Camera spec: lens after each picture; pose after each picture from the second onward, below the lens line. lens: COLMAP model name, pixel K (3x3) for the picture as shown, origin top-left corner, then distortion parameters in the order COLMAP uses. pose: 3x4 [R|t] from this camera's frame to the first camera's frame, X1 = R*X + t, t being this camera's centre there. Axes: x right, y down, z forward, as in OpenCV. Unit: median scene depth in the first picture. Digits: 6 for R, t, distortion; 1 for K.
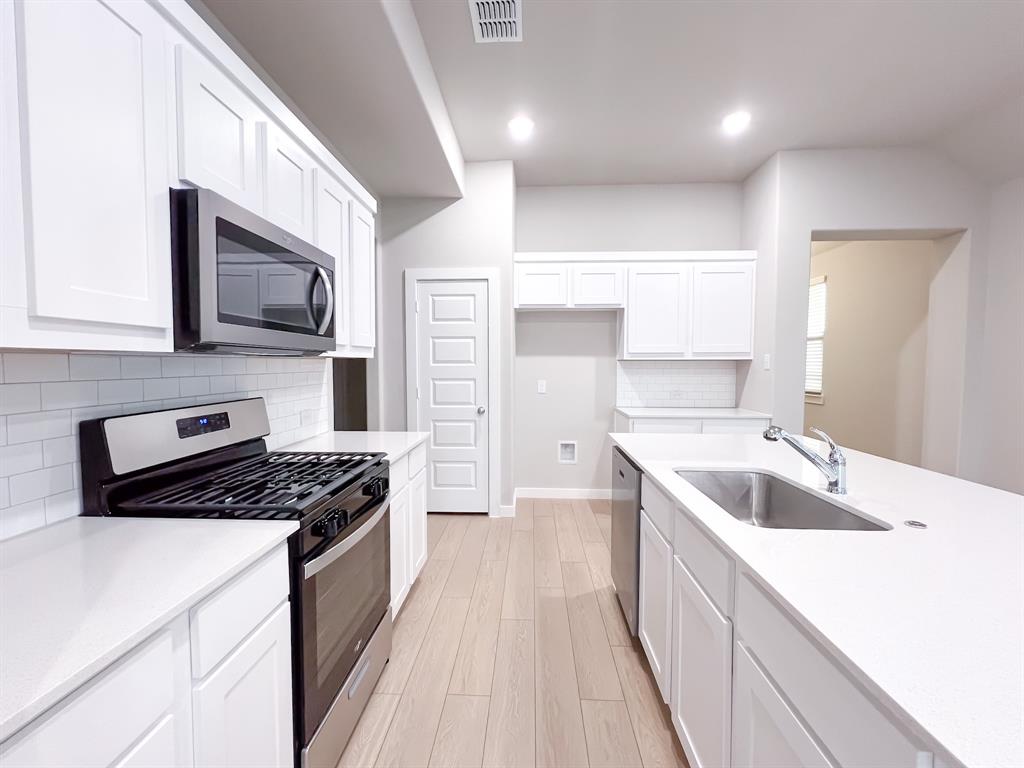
lens RADIAL K [[438.7, 0, 512.0], [0, 438.7, 384.0], [0, 0, 1]] dist [-0.000585, -0.000004]
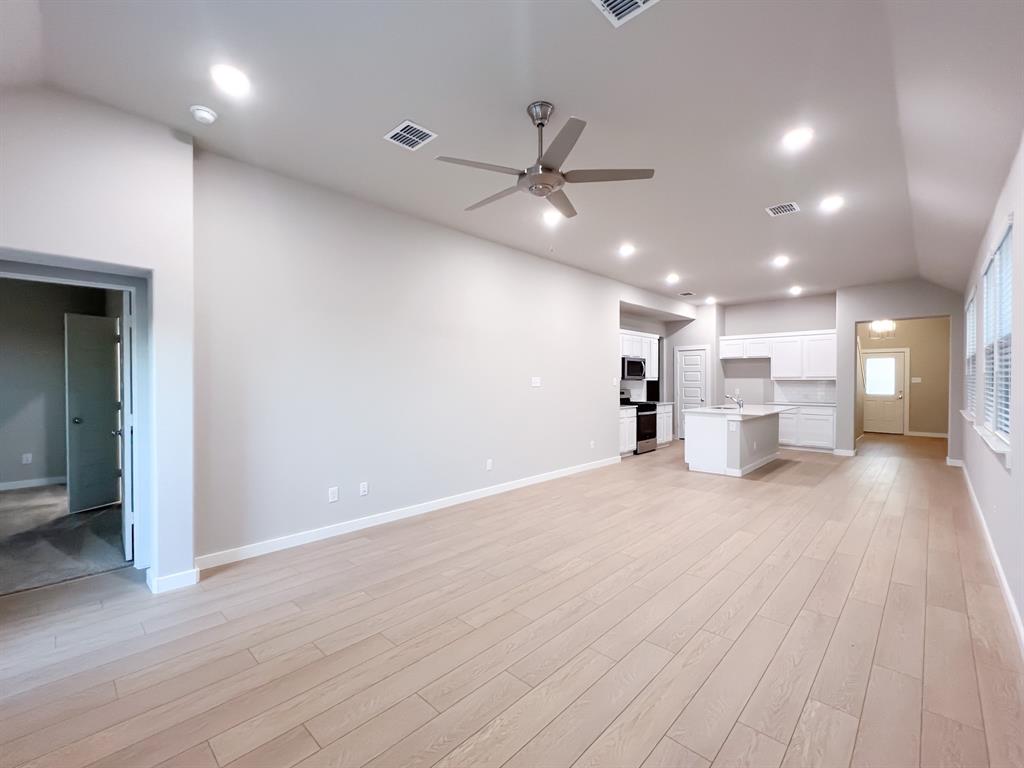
lens RADIAL K [[438.7, 0, 512.0], [0, 438.7, 384.0], [0, 0, 1]] dist [-0.000585, -0.000004]
pose [[0.753993, 0.004190, -0.656869, 0.782381], [-0.029086, 0.999212, -0.027013, 0.069790], [0.656238, 0.039474, 0.753521, -1.689655]]
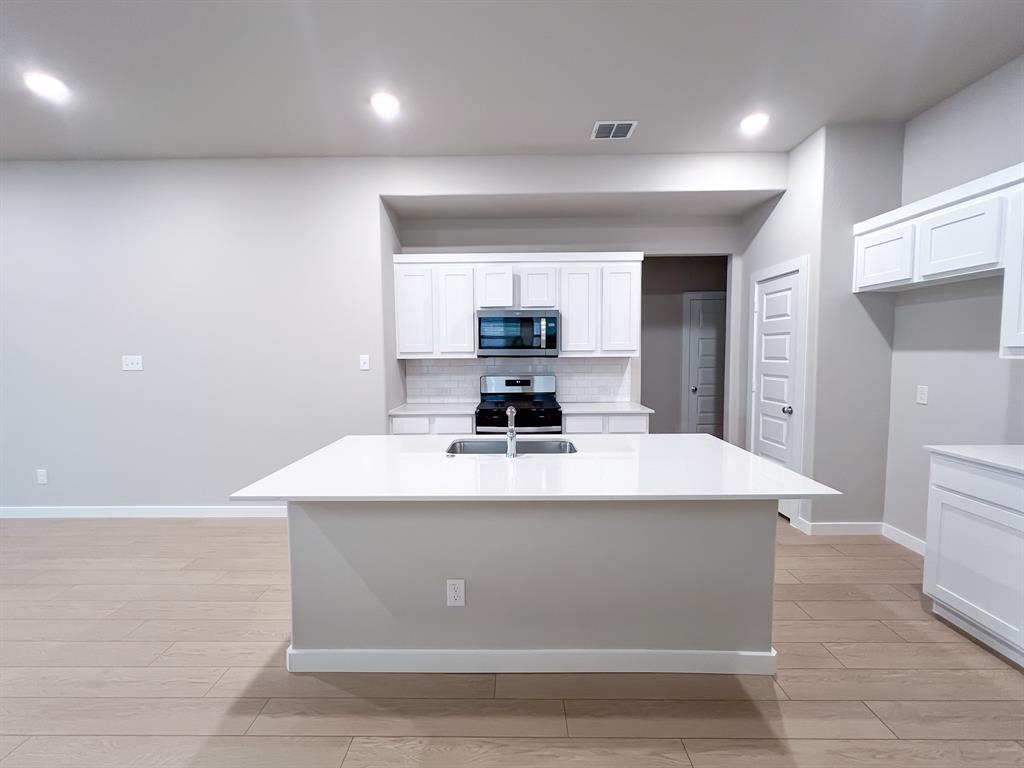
lens RADIAL K [[438.7, 0, 512.0], [0, 438.7, 384.0], [0, 0, 1]] dist [-0.000585, -0.000004]
pose [[0.036433, 0.074369, -0.996565, 0.856199], [-0.039061, 0.996571, 0.072941, -0.041929], [0.998572, 0.036269, 0.039213, 0.362904]]
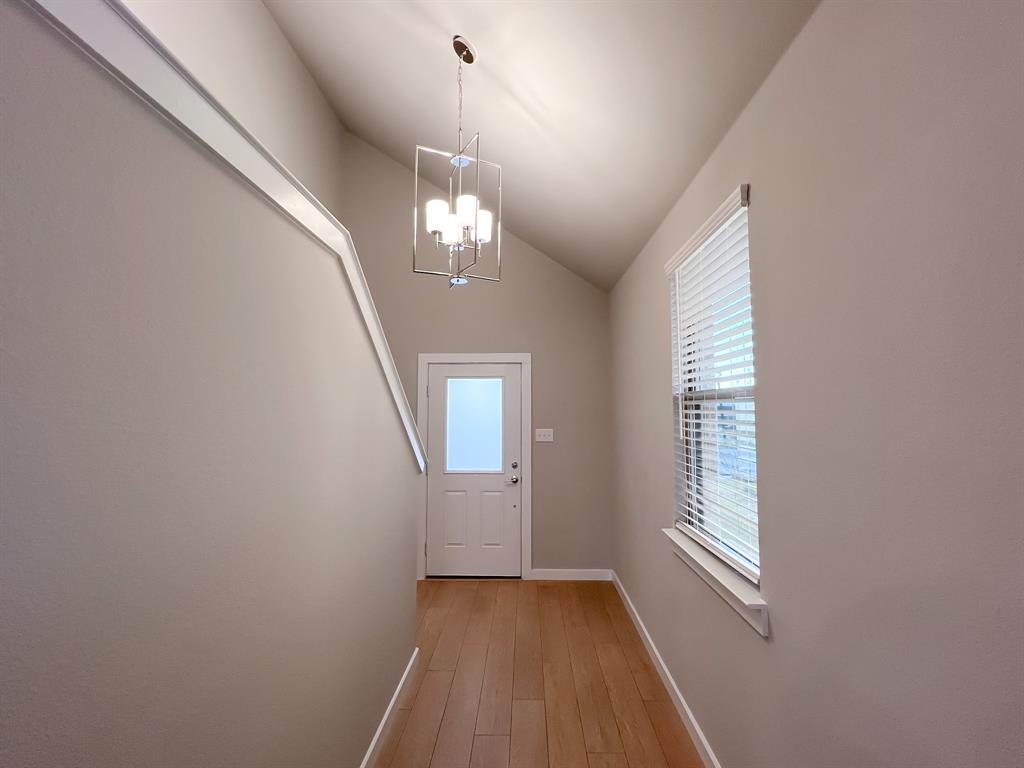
lens RADIAL K [[438.7, 0, 512.0], [0, 438.7, 384.0], [0, 0, 1]] dist [-0.000585, -0.000004]
pose [[0.999806, 0.000784, 0.019688, 0.787669], [0.001323, 0.994279, -0.106810, -0.116519], [-0.019659, 0.106815, 0.994085, 1.032843]]
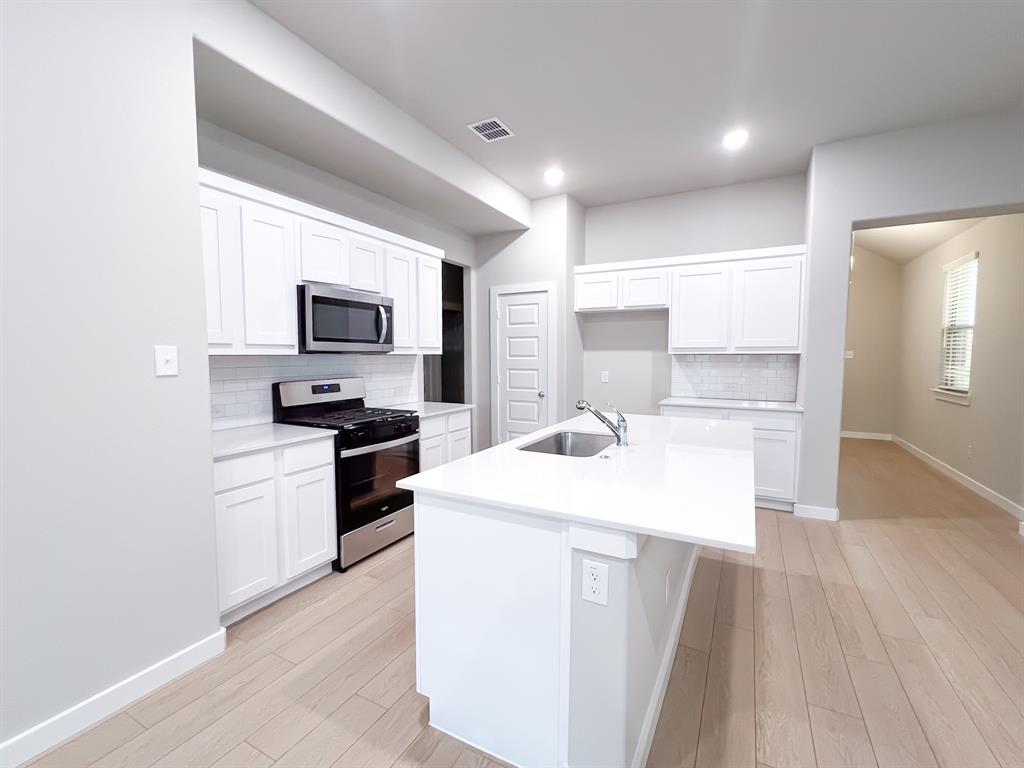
lens RADIAL K [[448.0, 0, 512.0], [0, 448.0, 384.0], [0, 0, 1]] dist [0.001758, 0.000184]
pose [[0.904863, 0.026786, -0.424859, 0.406128], [-0.018737, 0.999557, 0.023113, 0.002427], [0.425290, -0.012953, 0.904964, -0.216826]]
